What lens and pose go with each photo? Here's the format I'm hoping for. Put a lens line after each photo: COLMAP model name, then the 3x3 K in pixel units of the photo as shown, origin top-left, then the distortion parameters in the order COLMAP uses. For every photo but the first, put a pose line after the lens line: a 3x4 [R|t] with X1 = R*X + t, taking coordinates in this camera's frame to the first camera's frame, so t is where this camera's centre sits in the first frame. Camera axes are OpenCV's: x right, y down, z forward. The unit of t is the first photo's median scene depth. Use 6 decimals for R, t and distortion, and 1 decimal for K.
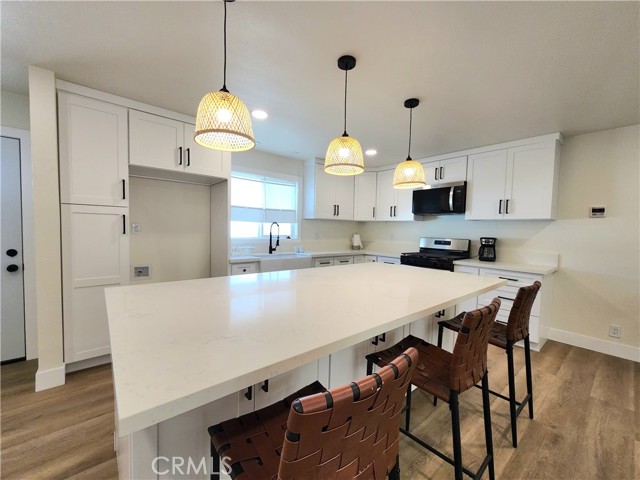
lens RADIAL K [[263.9, 0, 319.8], [0, 263.9, 241.5], [0, 0, 1]] dist [0.002428, 0.000166]
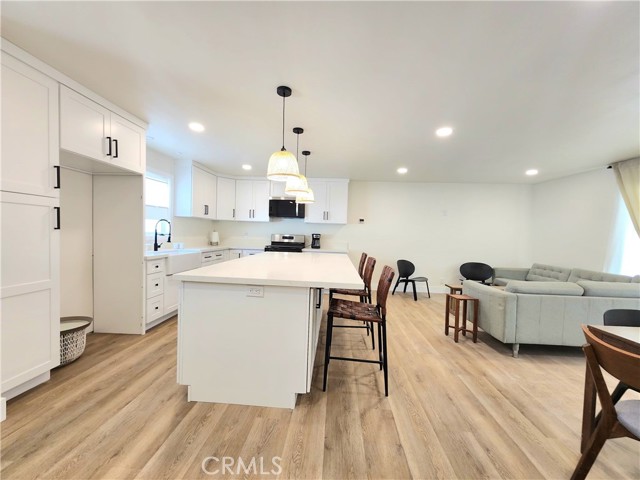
lens RADIAL K [[263.9, 0, 319.8], [0, 263.9, 241.5], [0, 0, 1]] dist [0.002428, 0.000166]
pose [[0.690929, -0.023497, 0.722541, -0.502525], [0.019231, 0.999715, 0.014121, 0.009027], [-0.722667, 0.004138, 0.691184, -0.129596]]
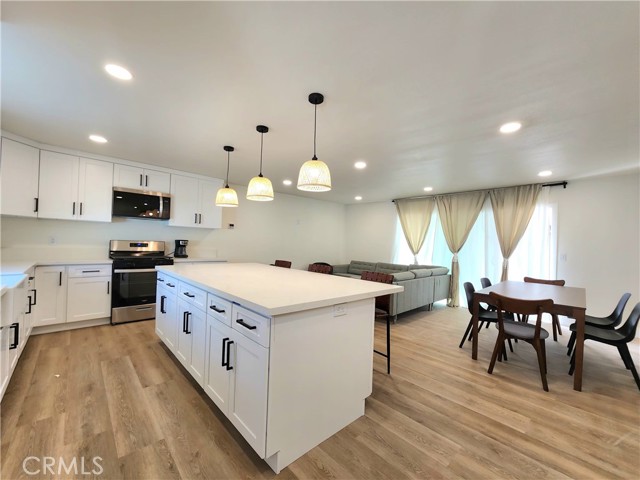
lens RADIAL K [[263.9, 0, 319.8], [0, 263.9, 241.5], [0, 0, 1]] dist [0.002428, 0.000166]
pose [[-0.051612, -0.020883, 0.998449, -0.698464], [0.012600, 0.999688, 0.021560, -0.025862], [-0.998588, 0.013694, -0.051332, 0.366393]]
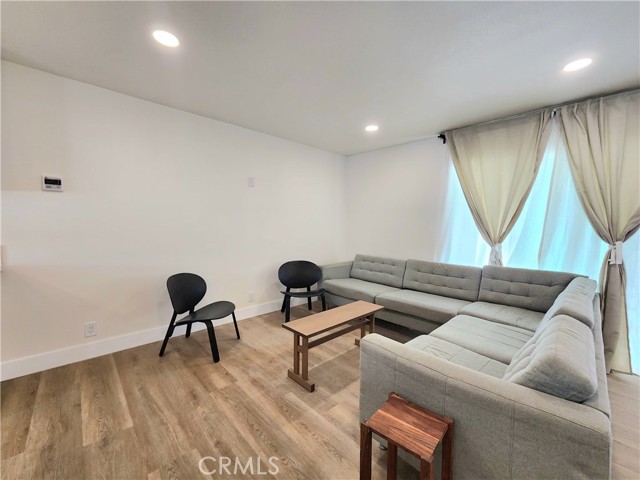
lens RADIAL K [[263.9, 0, 319.8], [0, 263.9, 241.5], [0, 0, 1]] dist [0.002428, 0.000166]
pose [[-0.048750, -0.089888, 0.994758, 0.202864], [0.032137, 0.995285, 0.091511, 0.005246], [-0.998294, 0.036430, -0.045631, 0.227851]]
